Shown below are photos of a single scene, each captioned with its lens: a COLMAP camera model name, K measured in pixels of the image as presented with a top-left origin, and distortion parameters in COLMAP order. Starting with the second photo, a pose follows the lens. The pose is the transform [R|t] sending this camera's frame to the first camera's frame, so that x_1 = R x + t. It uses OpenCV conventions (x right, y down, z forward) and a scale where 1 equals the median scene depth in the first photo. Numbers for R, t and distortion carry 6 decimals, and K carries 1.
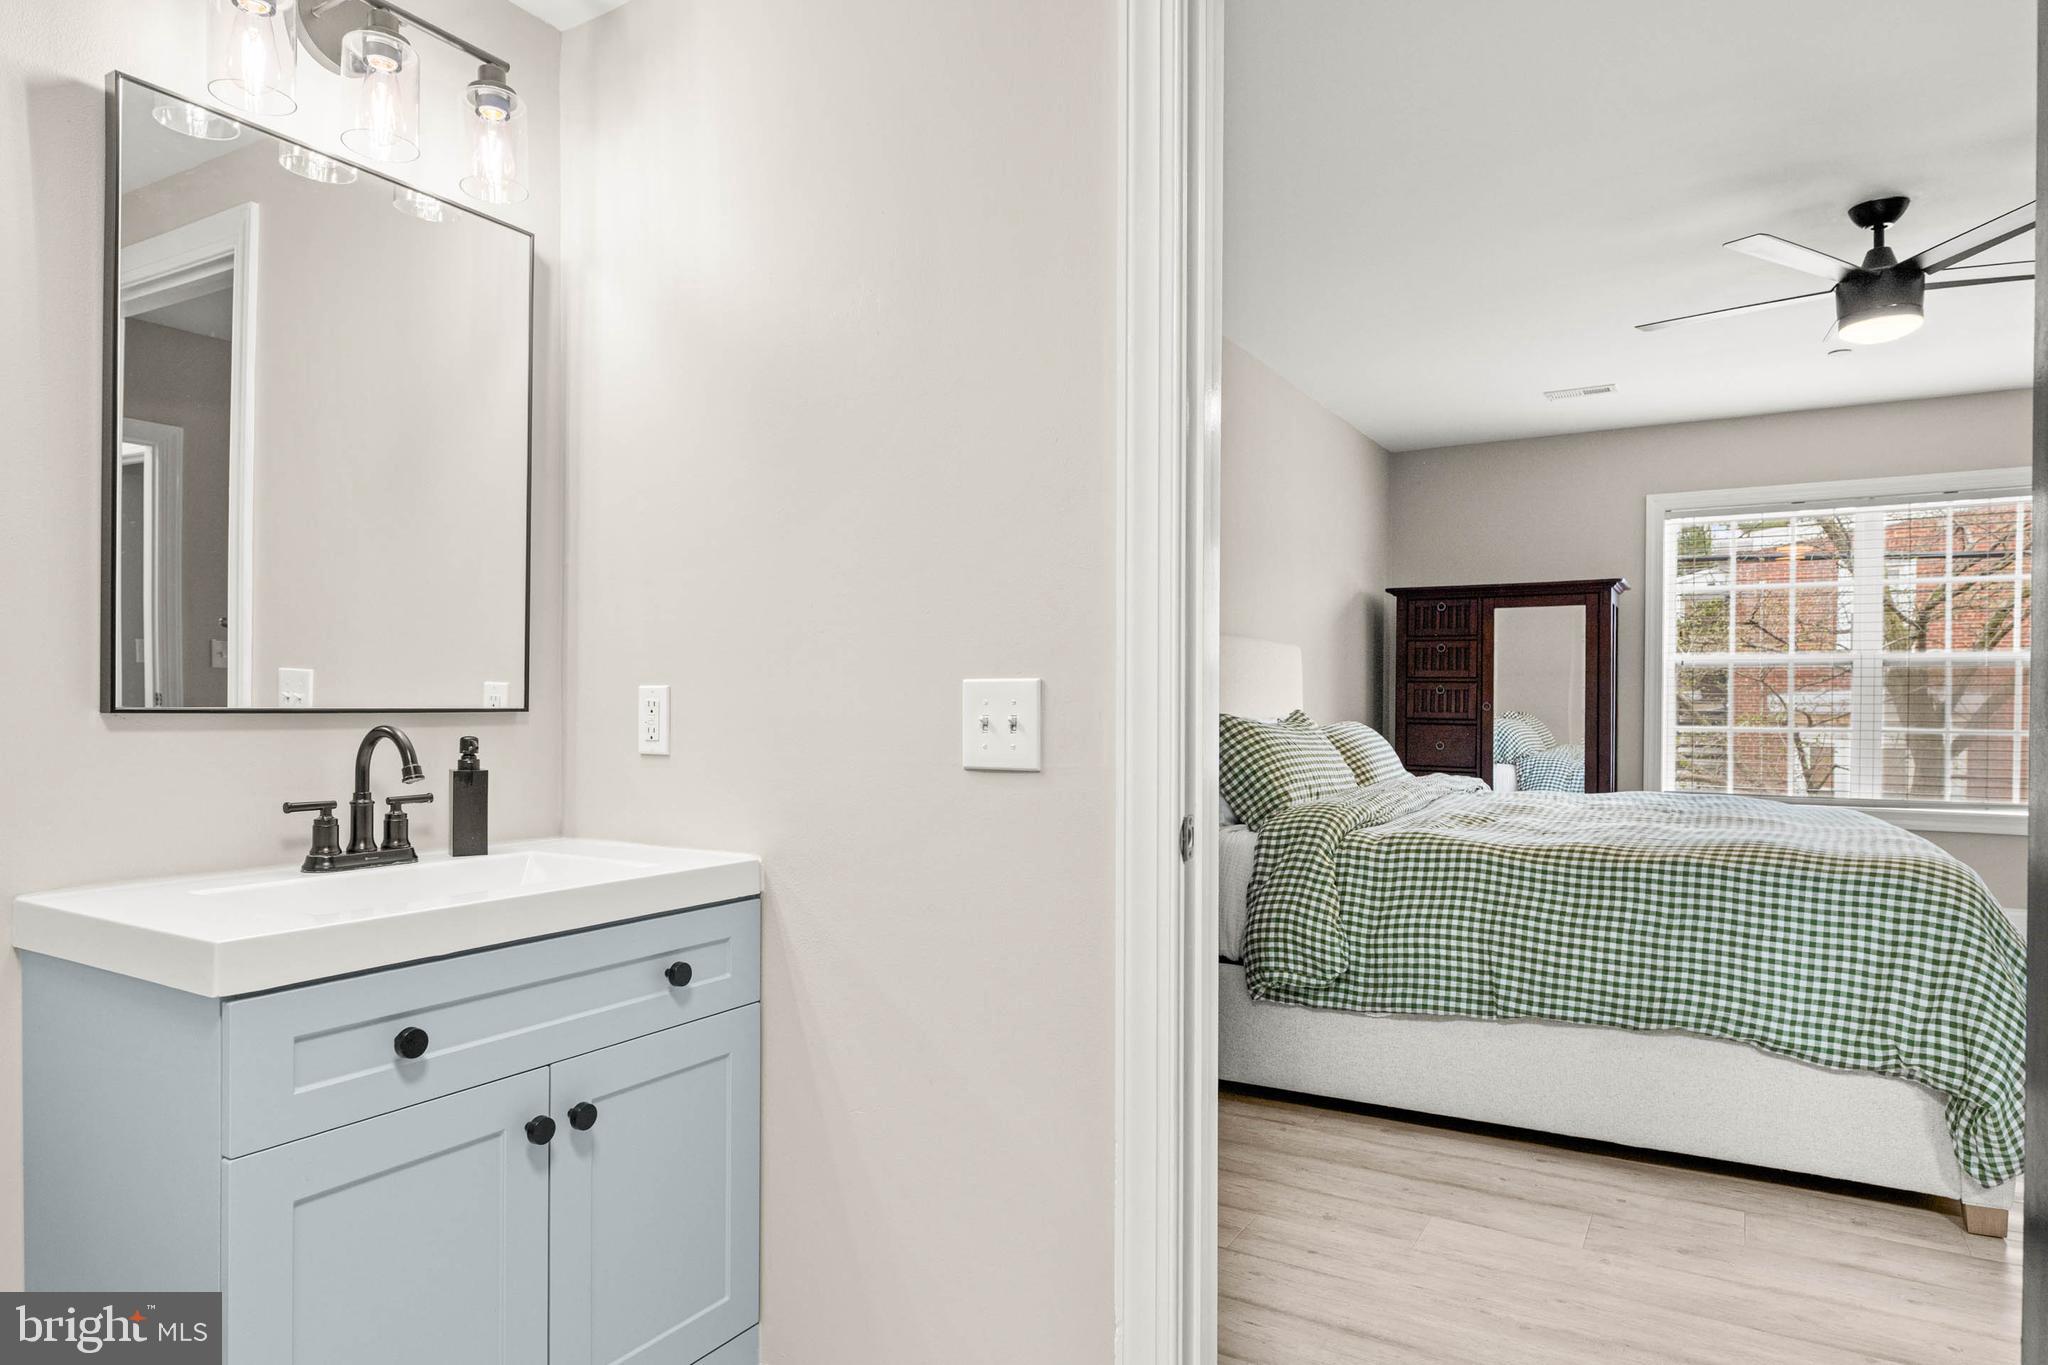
lens RADIAL K [[1190.1, 0, 1047.4], [0, 1190.1, 678.1], [0, 0, 1]] dist [-0.000287, -0.001249]
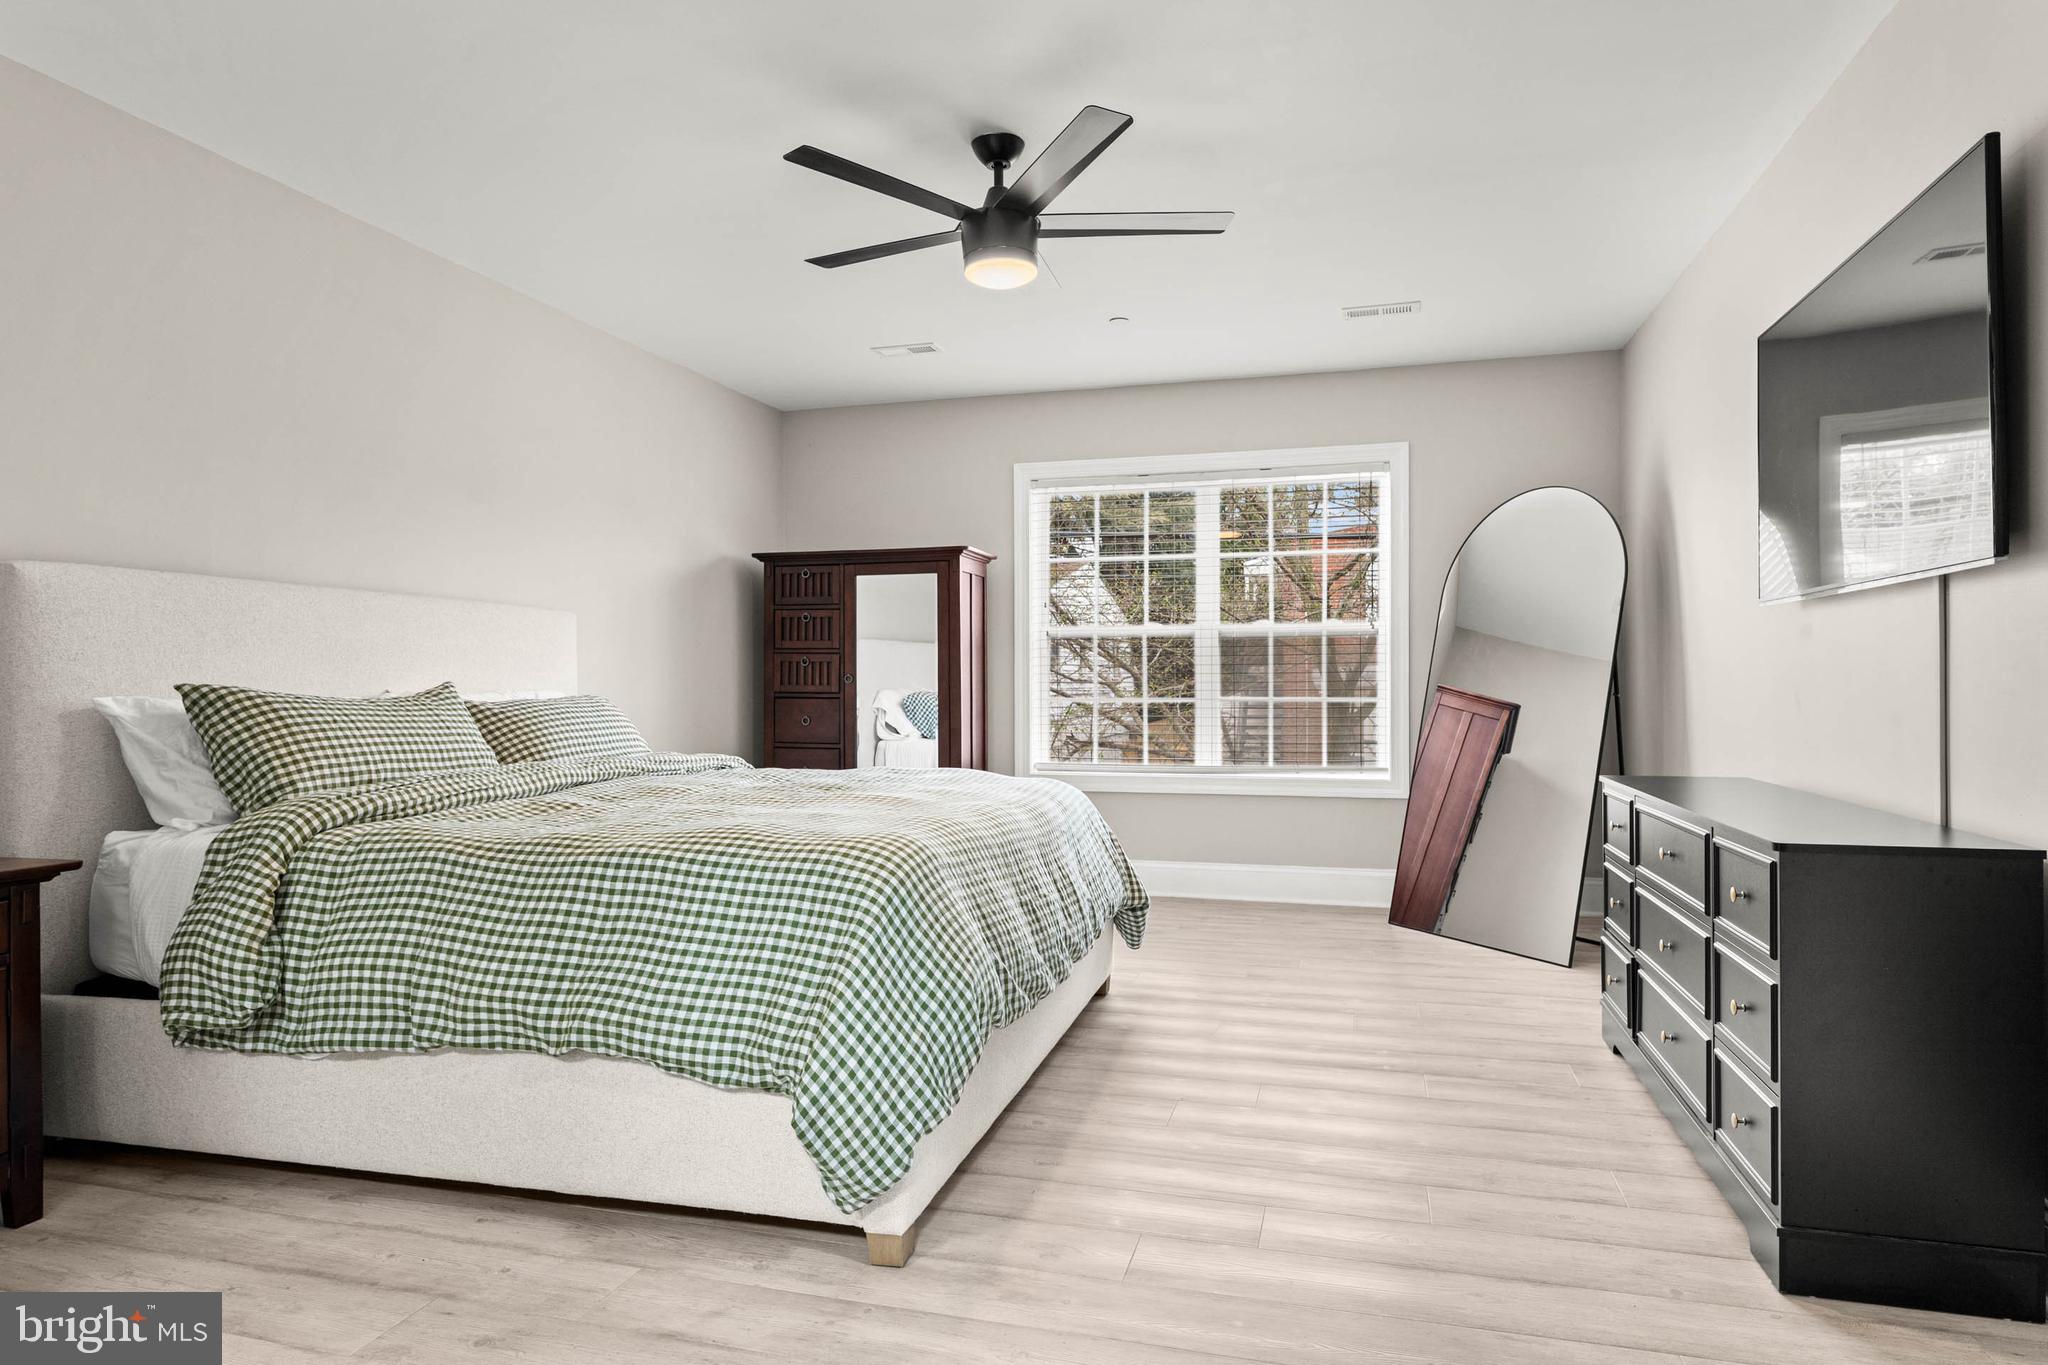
lens RADIAL K [[1180.1, 0, 1026.3], [0, 1180.1, 658.5], [0, 0, 1]] dist [0.001198, 0.000417]
pose [[0.966647, -0.003416, 0.256089, 0.473989], [0.003132, 0.999994, 0.001517, 0.011845], [-0.256093, -0.000664, 0.966652, 0.089325]]
